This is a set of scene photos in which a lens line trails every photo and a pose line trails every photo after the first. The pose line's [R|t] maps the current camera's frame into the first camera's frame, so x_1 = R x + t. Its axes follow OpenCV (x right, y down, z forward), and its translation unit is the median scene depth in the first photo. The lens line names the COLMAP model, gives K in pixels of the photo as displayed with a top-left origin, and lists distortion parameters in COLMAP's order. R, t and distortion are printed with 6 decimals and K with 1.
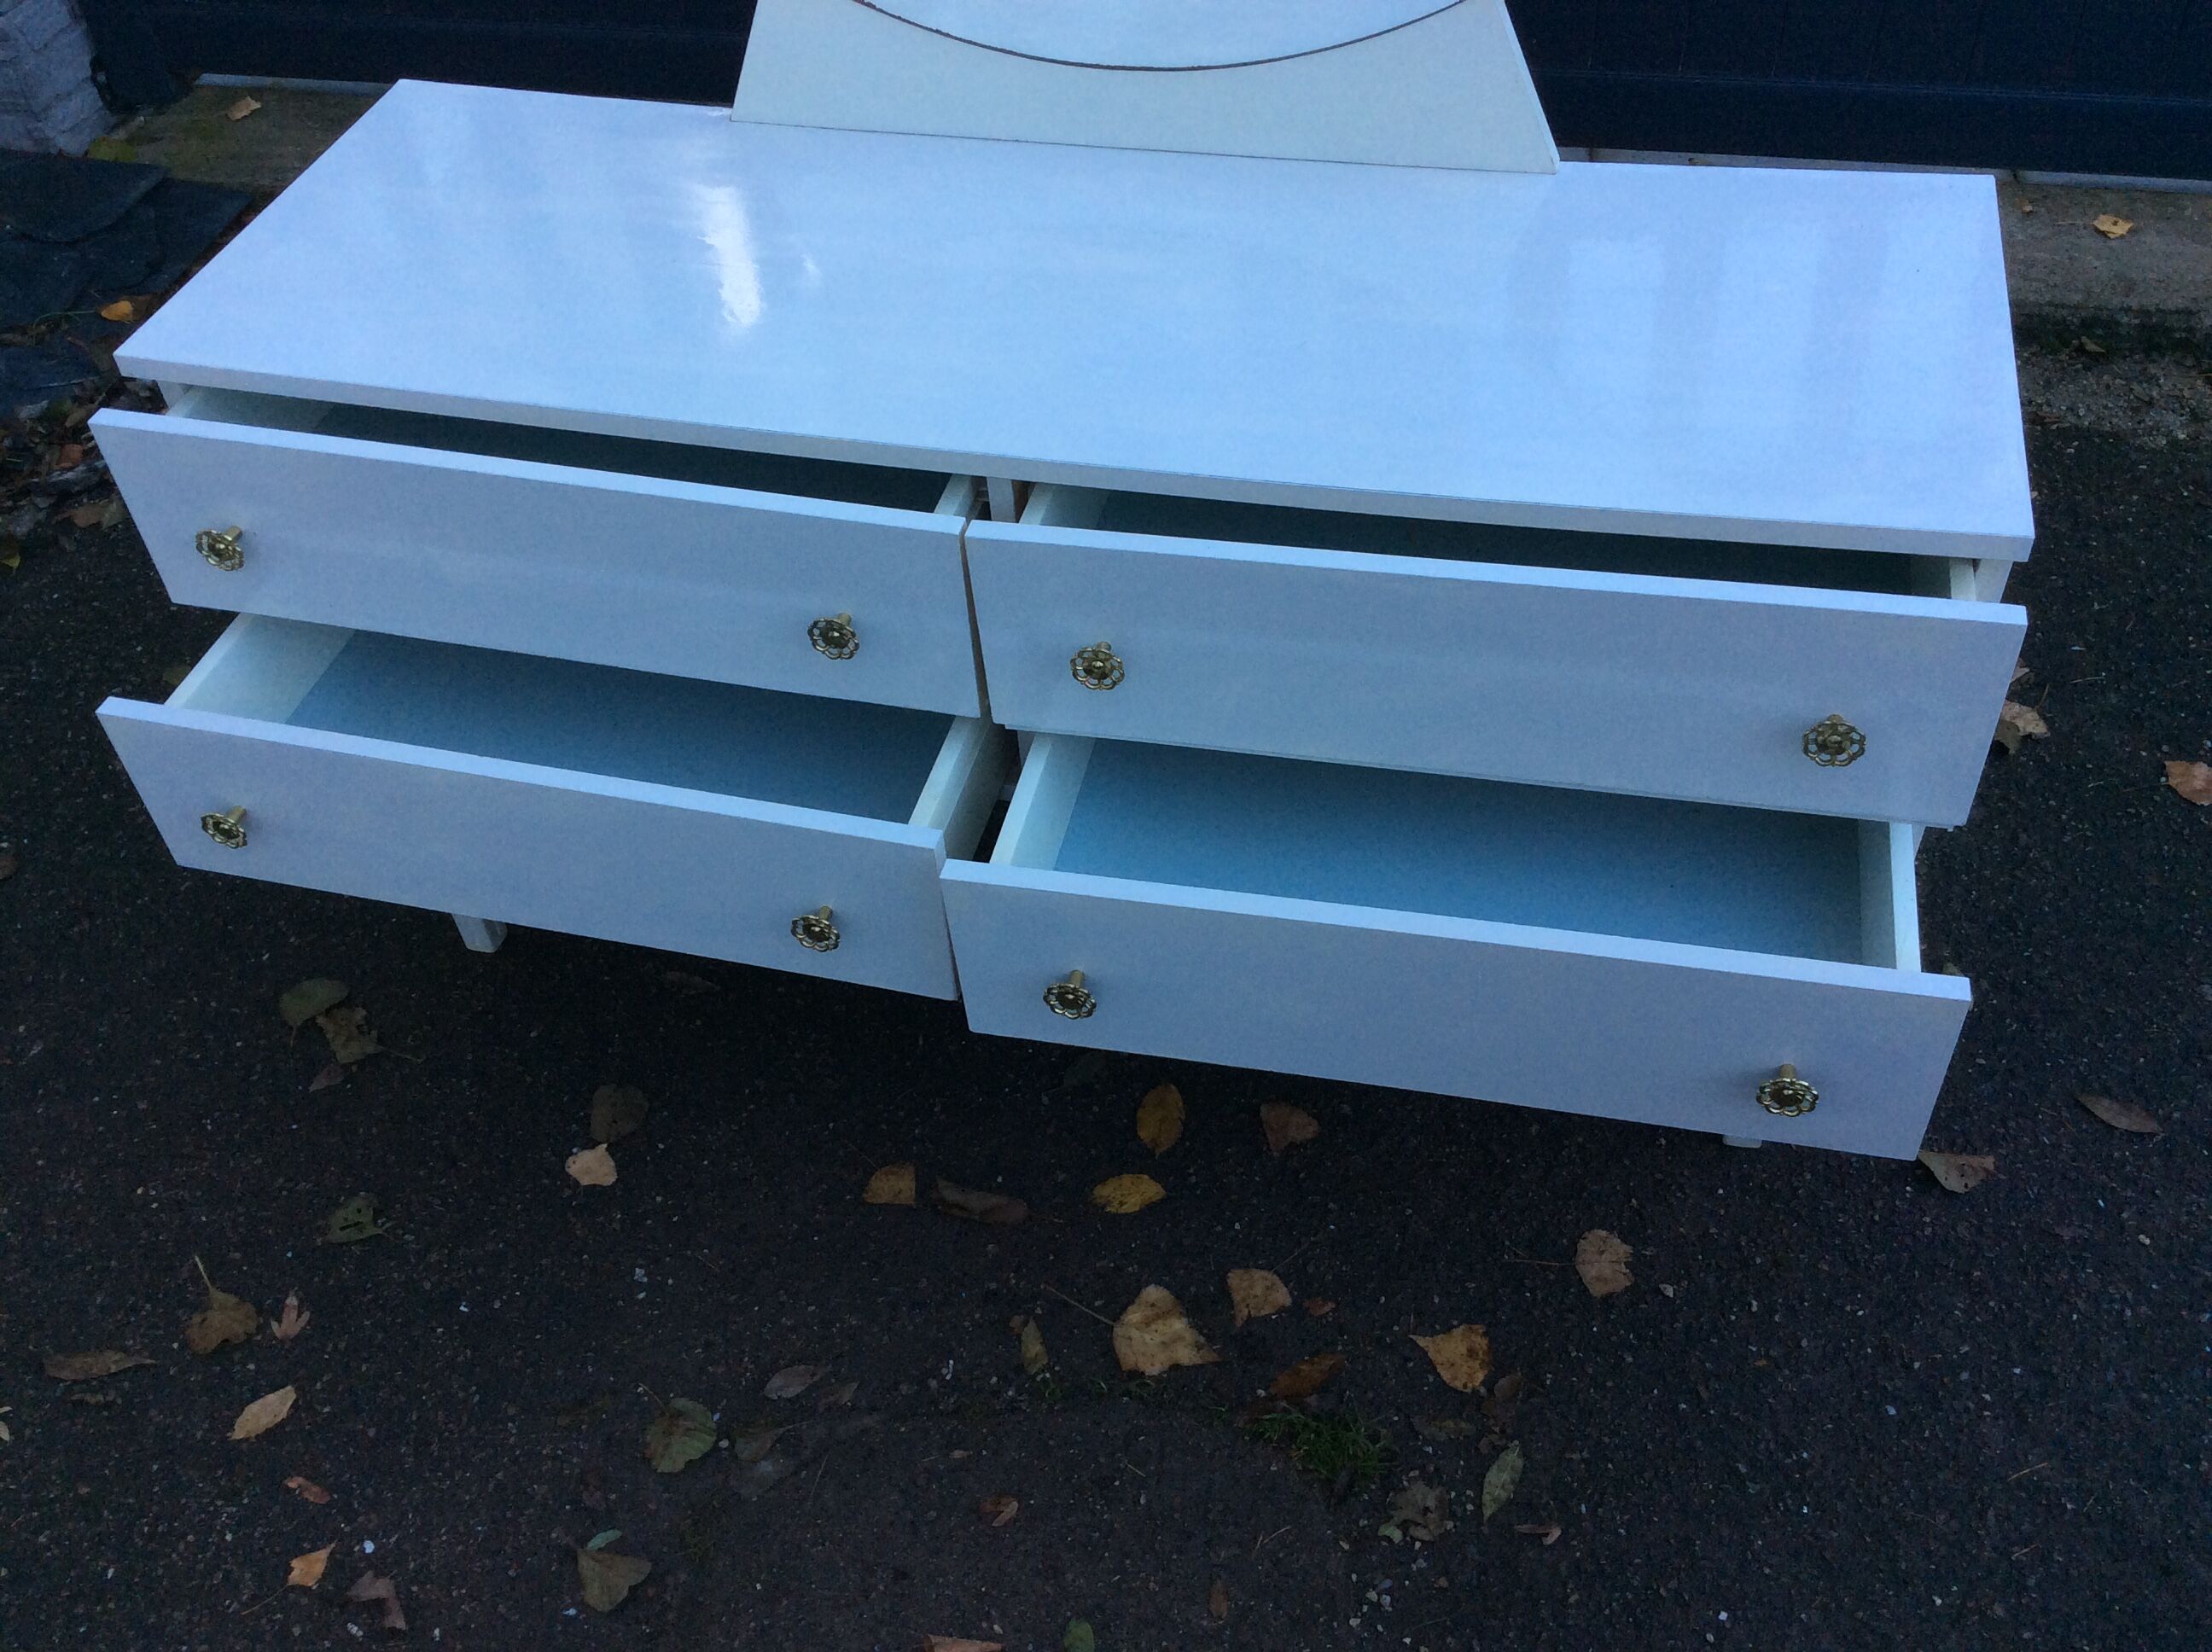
lens RADIAL K [[1937.6, 0, 1150.5], [0, 1937.6, 828.0], [0, 0, 1]] dist [0.073635, -0.119055]
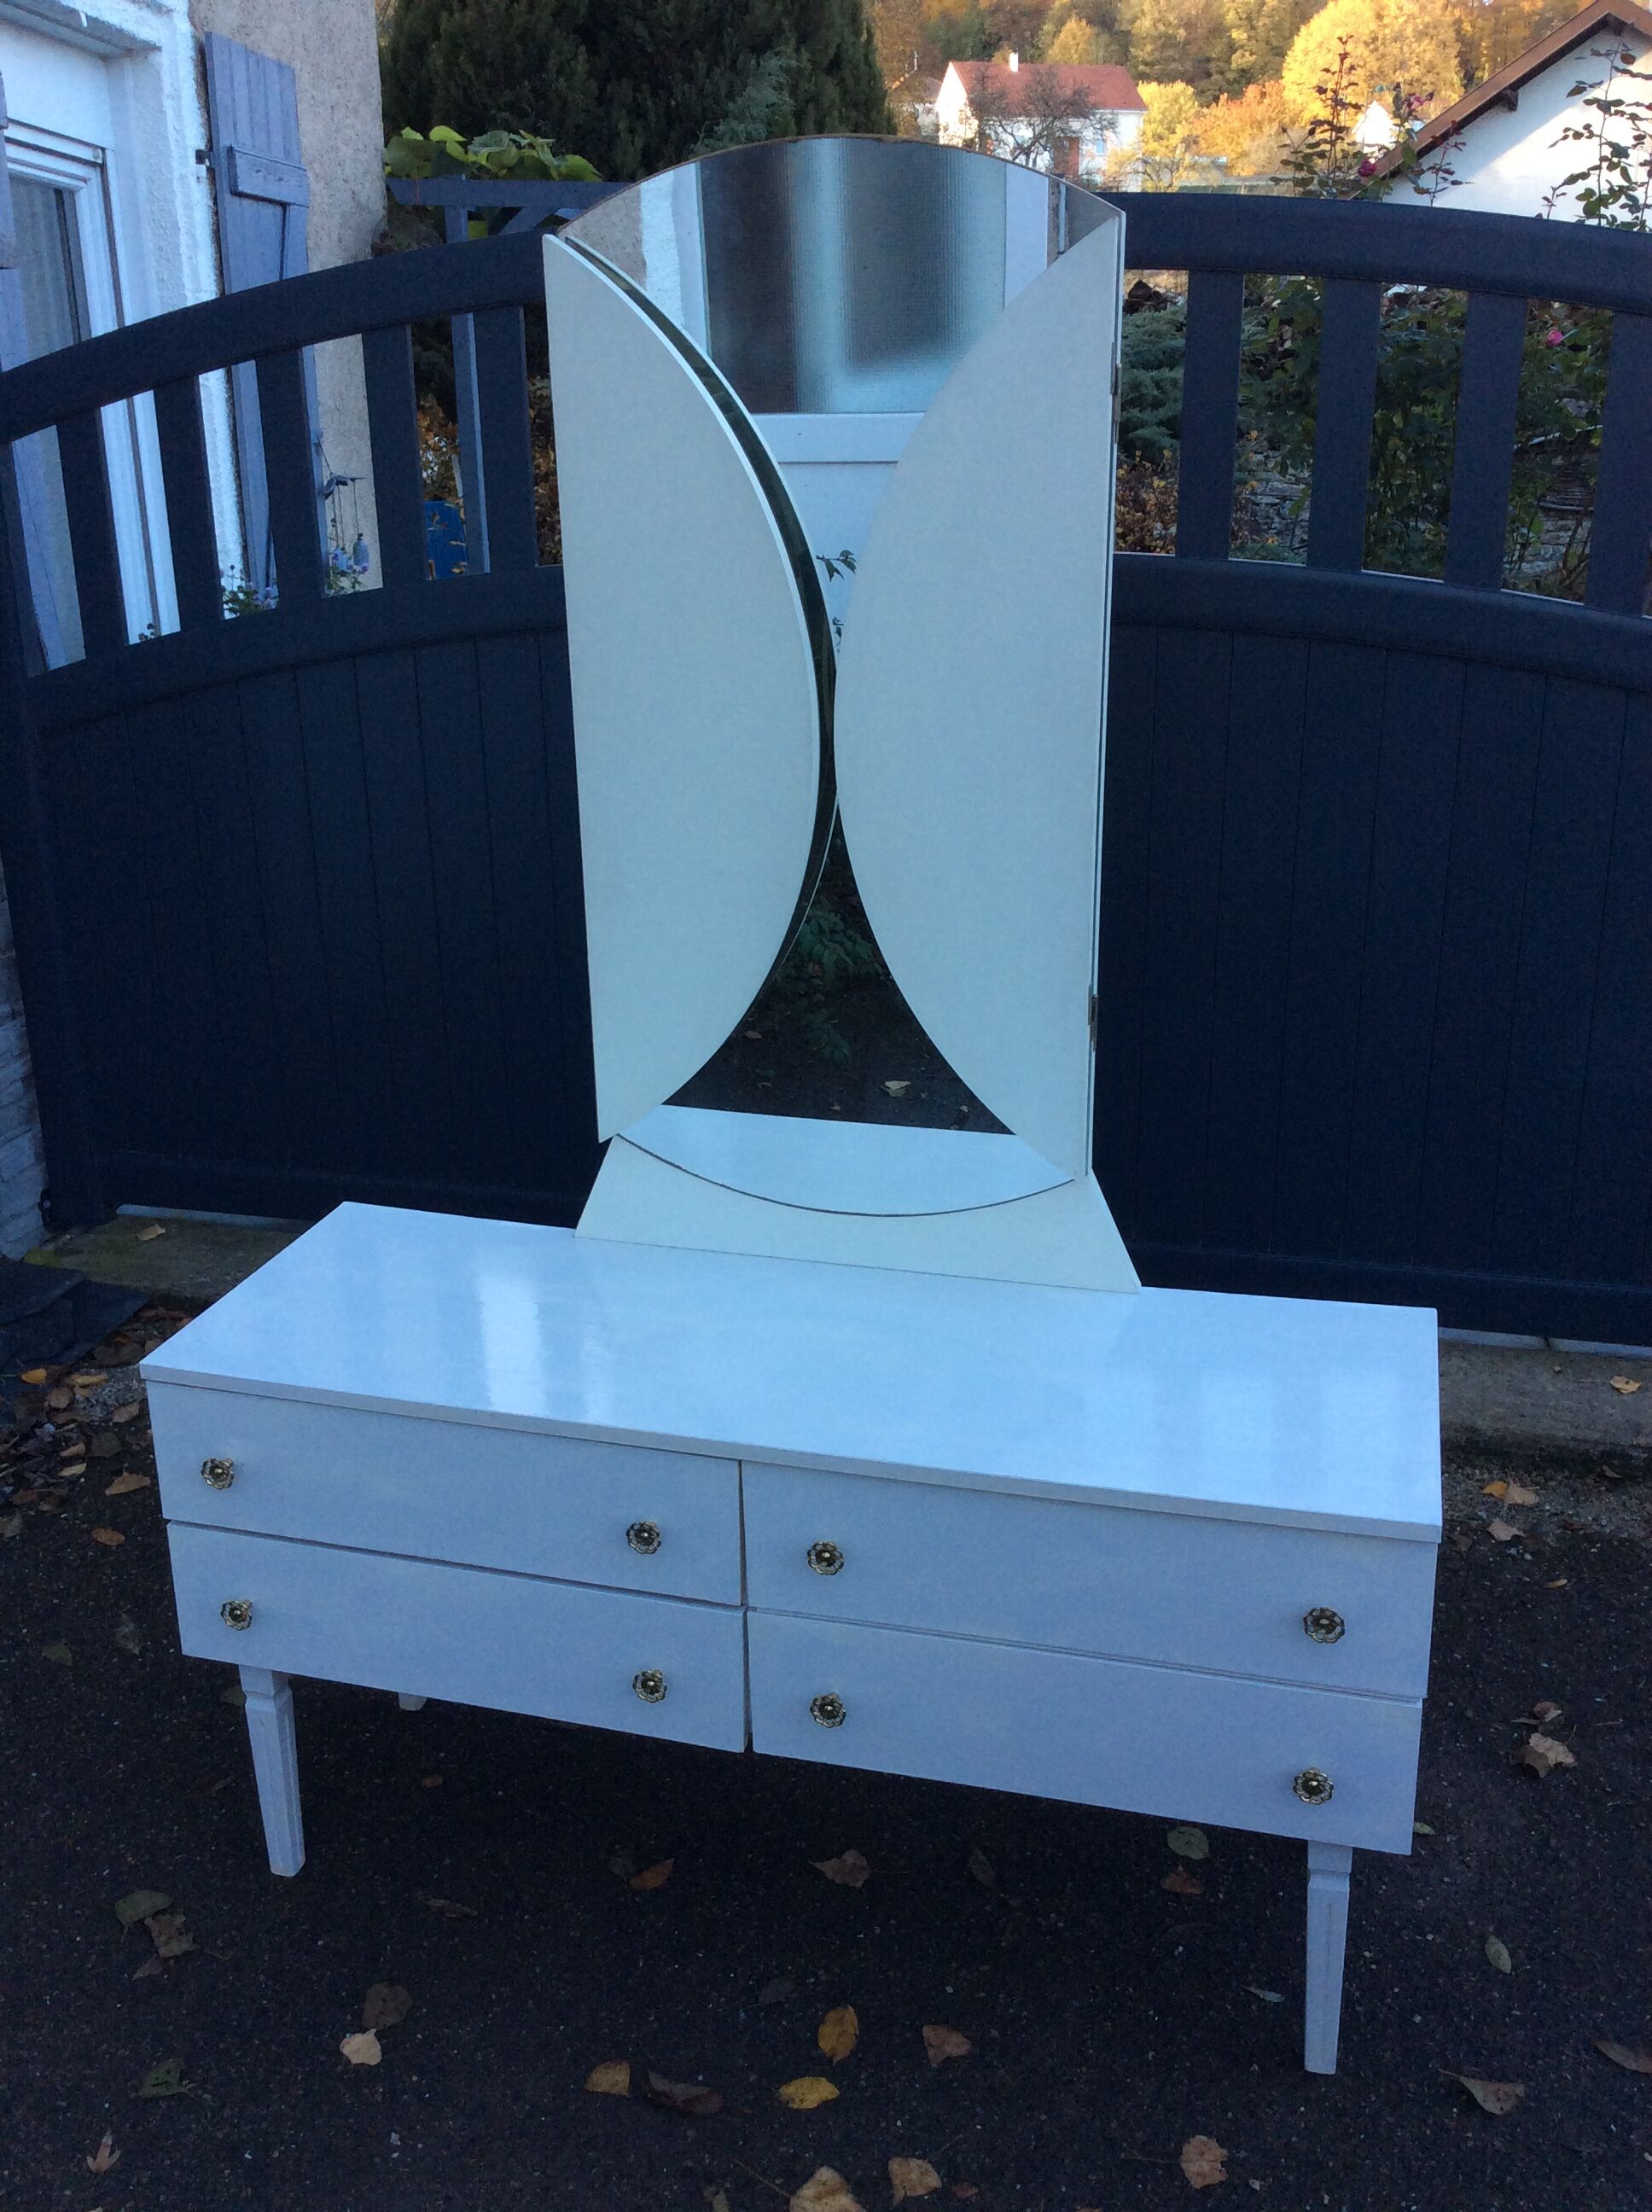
lens RADIAL K [[1937.6, 0, 826.0], [0, 1937.6, 1106.0], [0, 0, 1]] dist [0.073635, -0.119055]
pose [[0.998633, 0.045080, -0.026459, 0.003860], [-0.052087, 0.900650, -0.431413, 0.157408], [0.004382, 0.432202, 0.901766, -0.335156]]
